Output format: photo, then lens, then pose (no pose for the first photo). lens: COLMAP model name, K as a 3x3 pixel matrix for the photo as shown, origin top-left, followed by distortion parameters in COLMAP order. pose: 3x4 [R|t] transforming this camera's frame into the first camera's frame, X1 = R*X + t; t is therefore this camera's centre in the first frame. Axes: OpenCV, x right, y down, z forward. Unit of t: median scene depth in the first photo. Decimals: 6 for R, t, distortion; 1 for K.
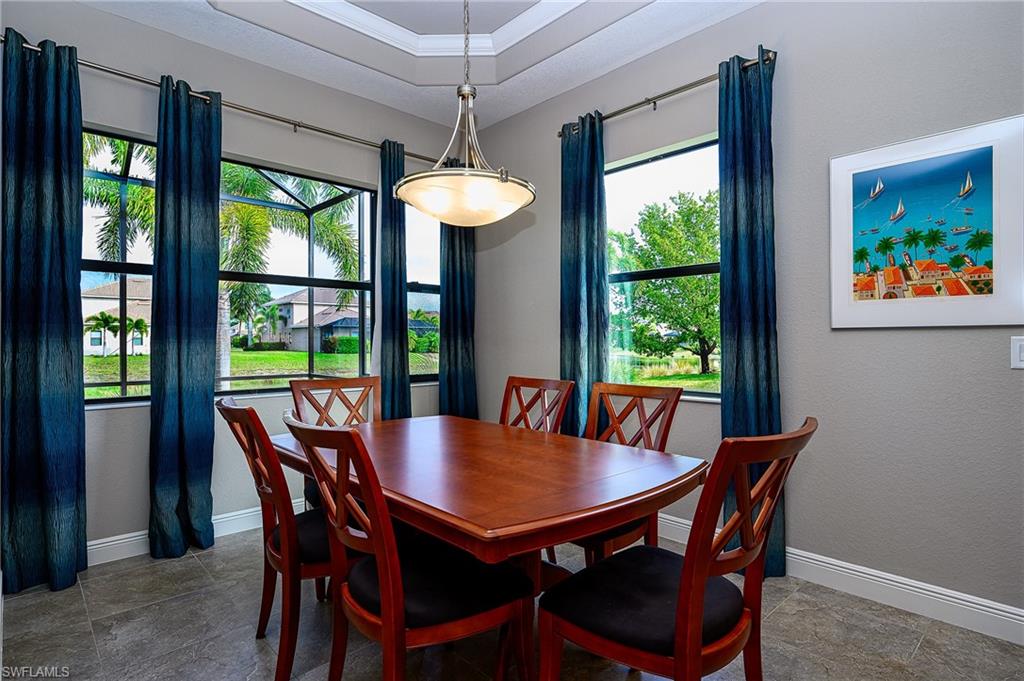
lens RADIAL K [[531.9, 0, 498.5], [0, 531.9, 338.6], [0, 0, 1]] dist [-0.003792, -0.000369]
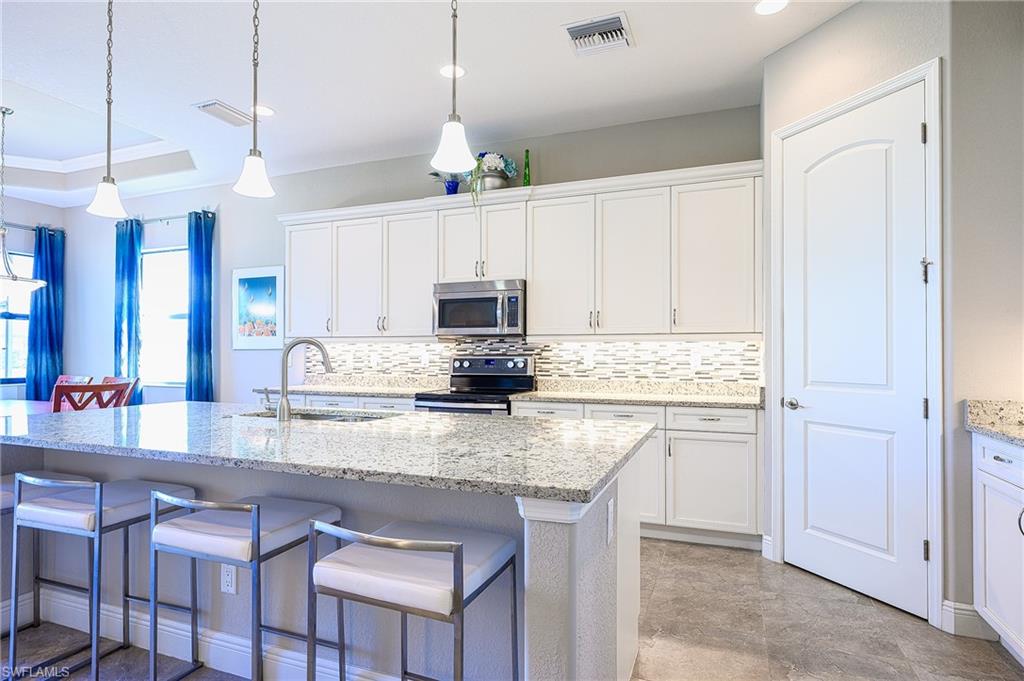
lens RADIAL K [[546.8, 0, 513.0], [0, 546.8, 347.7], [0, 0, 1]] dist [-0.012517, 0.001237]
pose [[0.881812, 0.011467, 0.471461, 0.659350], [-0.004533, 0.999864, -0.015841, 0.003495], [-0.471579, 0.011831, 0.881744, -1.628678]]
